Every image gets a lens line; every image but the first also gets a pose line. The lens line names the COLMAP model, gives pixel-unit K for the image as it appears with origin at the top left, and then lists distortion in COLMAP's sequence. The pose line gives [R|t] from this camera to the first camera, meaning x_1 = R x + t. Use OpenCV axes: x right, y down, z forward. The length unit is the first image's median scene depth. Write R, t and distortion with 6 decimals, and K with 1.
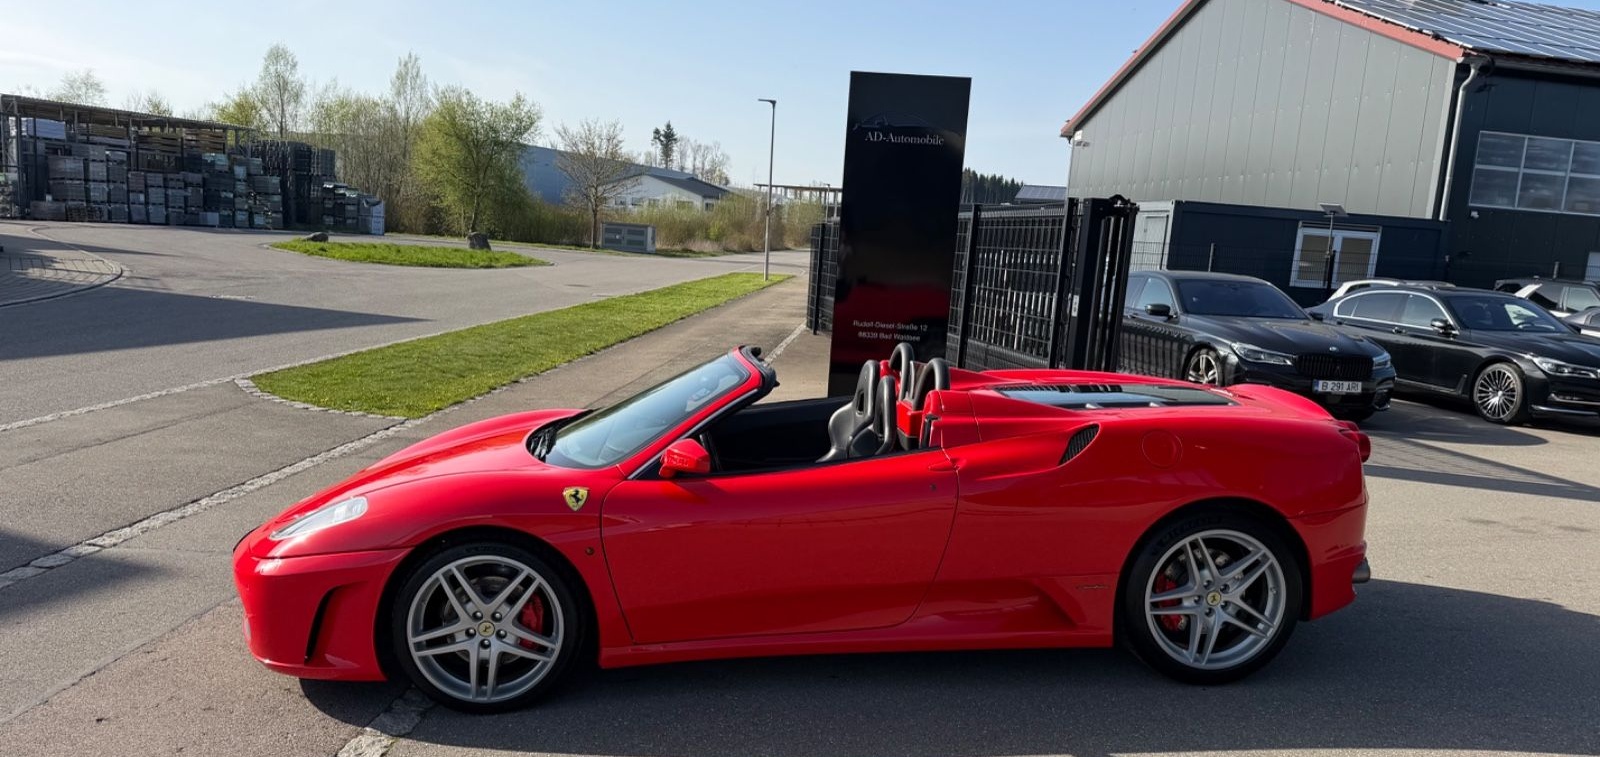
lens RADIAL K [[1123.6, 0, 792.3], [0, 1123.6, 457.1], [0, 0, 1]] dist [0.008502, -0.025374]
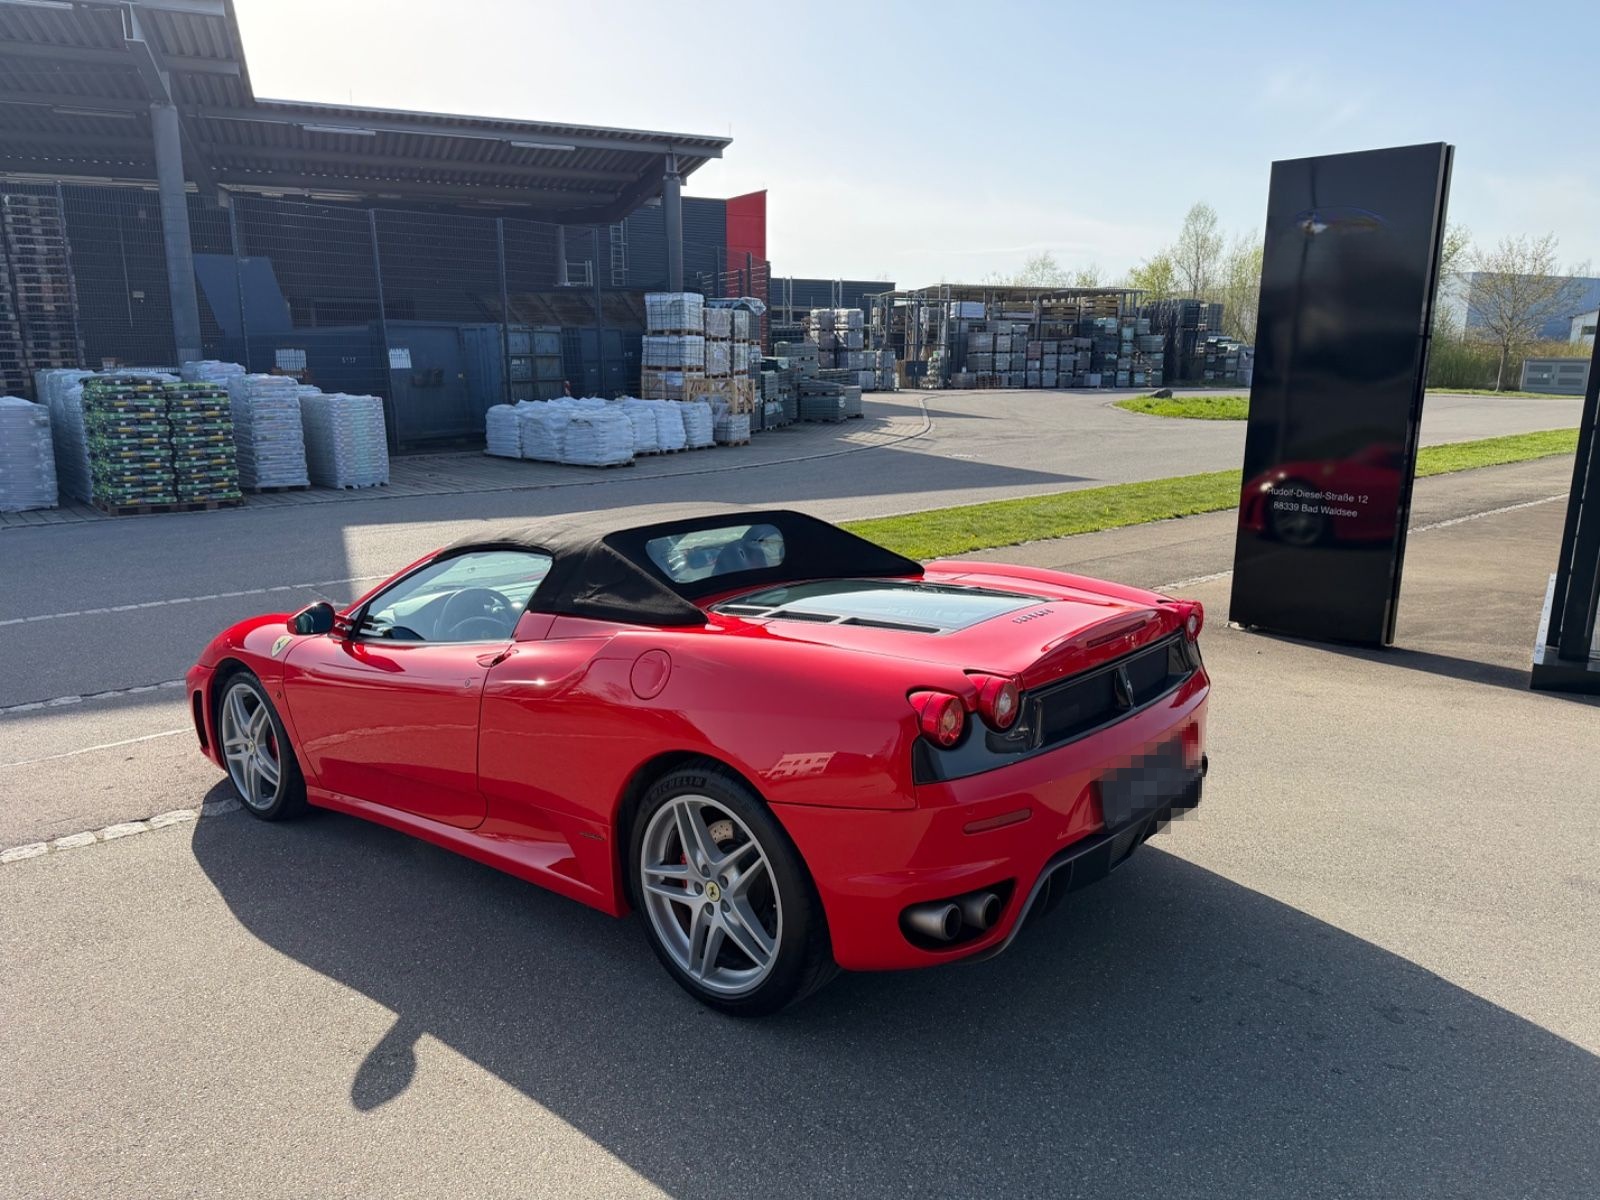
lens RADIAL K [[1134.2, 0, 805.4], [0, 1134.2, 630.8], [0, 0, 1]] dist [0.006669, -0.024738]
pose [[0.706330, 0.100503, -0.700712, 0.076565], [-0.088976, 0.994624, 0.052969, -0.007153], [0.702269, 0.024933, 0.711475, 0.043278]]
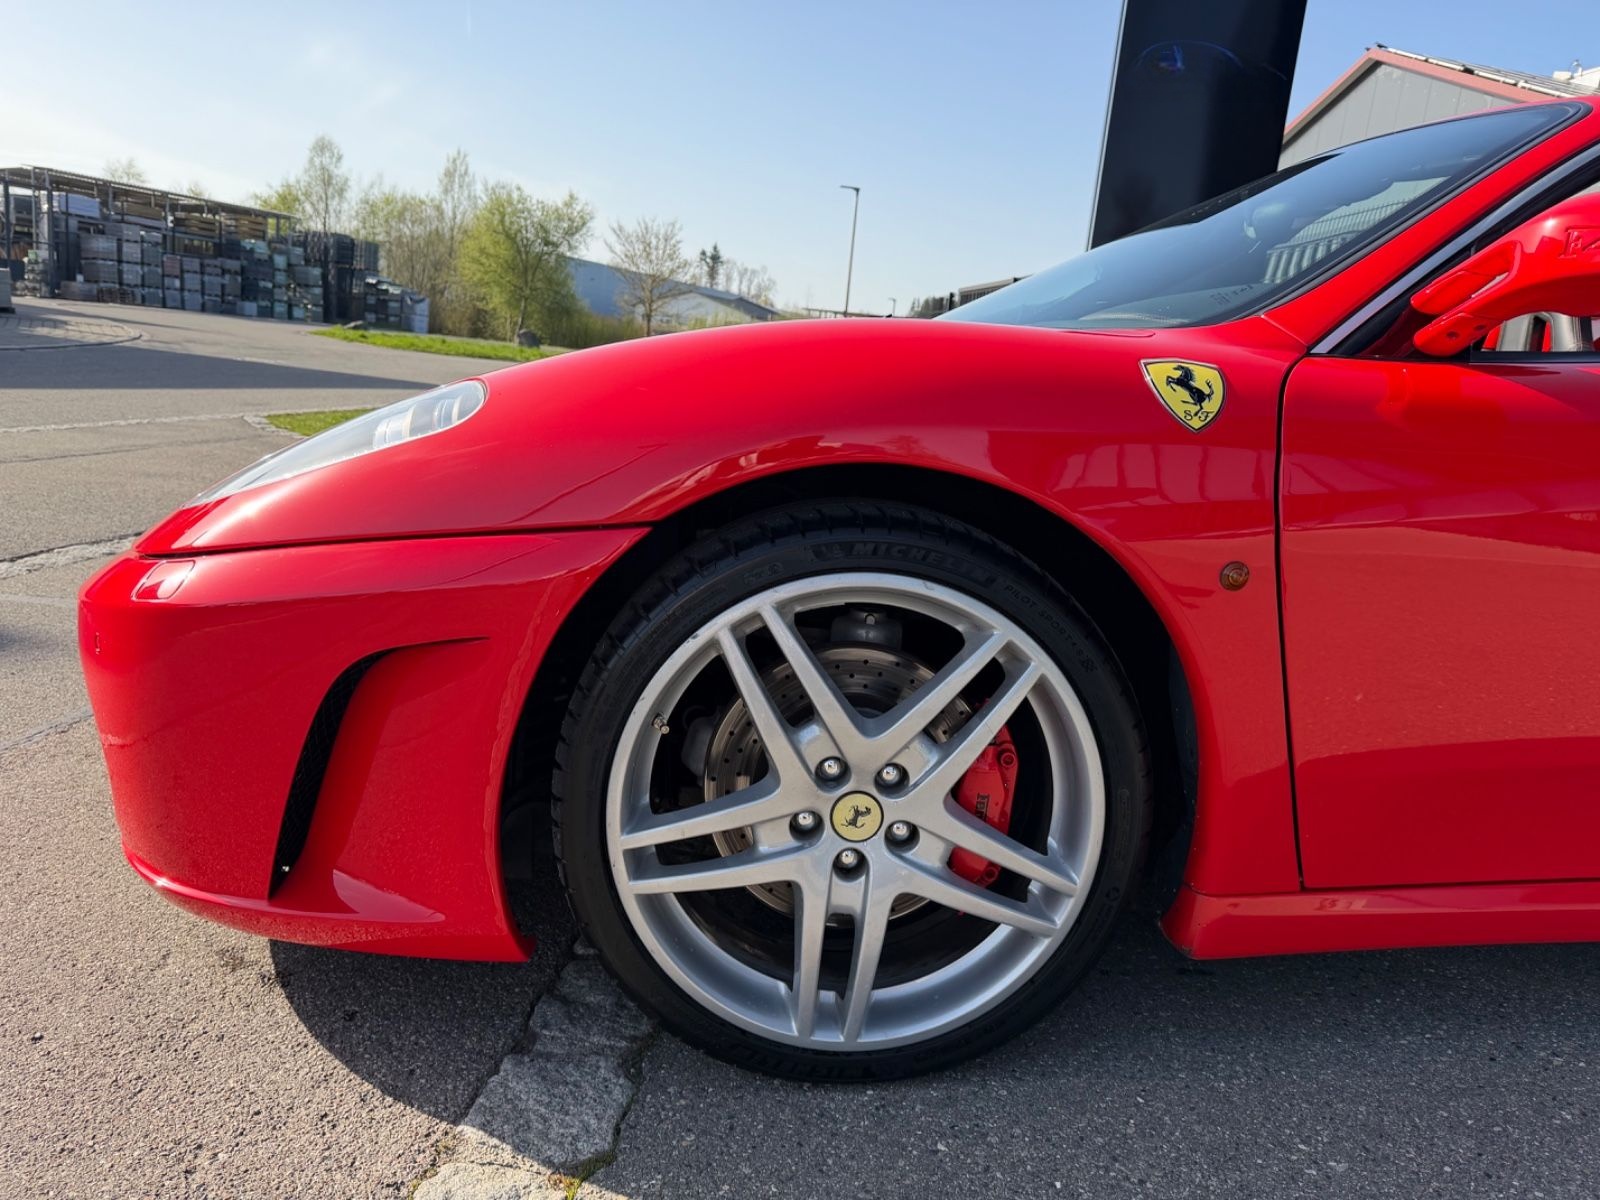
lens RADIAL K [[1126.3, 0, 786.7], [0, 1126.3, 636.9], [0, 0, 1]] dist [0.001264, -0.014401]
pose [[0.998585, 0.043833, -0.030123, -0.022411], [-0.042582, 0.998252, 0.040993, 0.007303], [0.031867, -0.039653, 0.998705, 0.054861]]
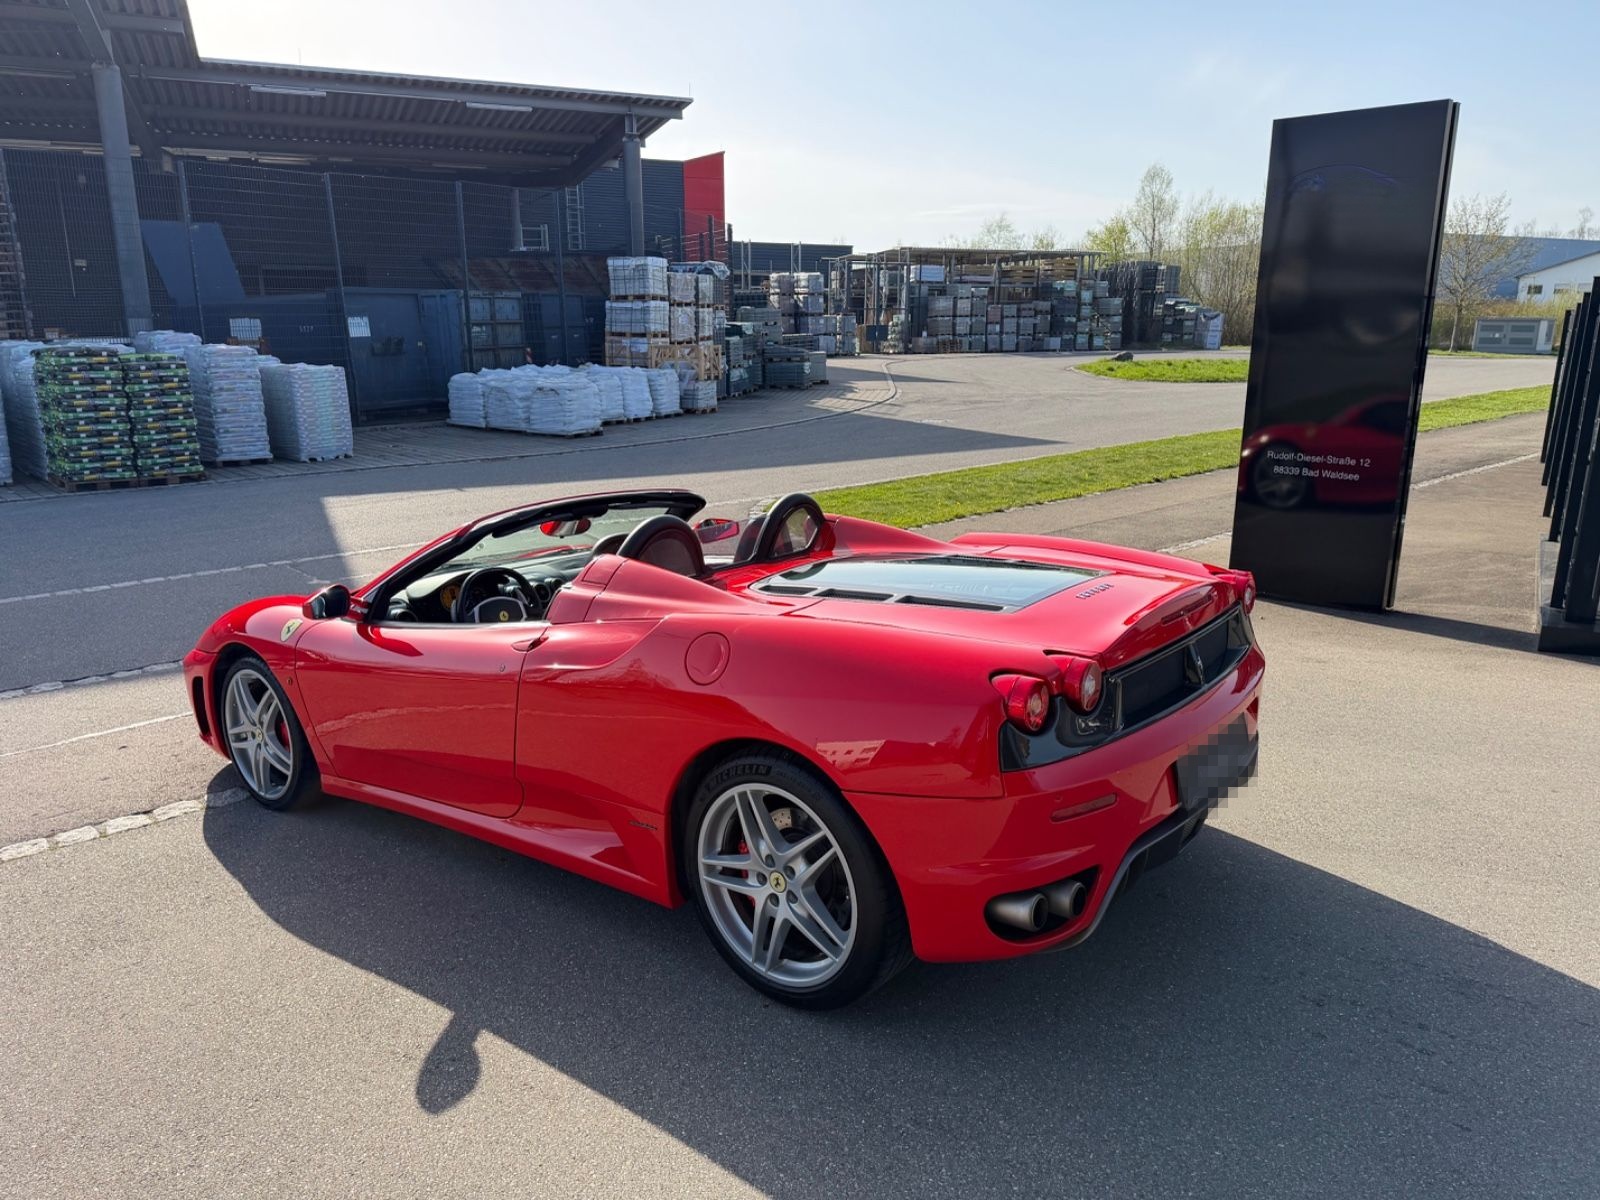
lens RADIAL K [[1129.7, 0, 798.5], [0, 1129.7, 631.6], [0, 0, 1]] dist [0.007956, -0.025085]
pose [[0.728839, 0.110927, -0.675640, 0.070626], [-0.076197, 0.993800, 0.080967, -0.007319], [0.680432, -0.007530, 0.732772, 0.041313]]
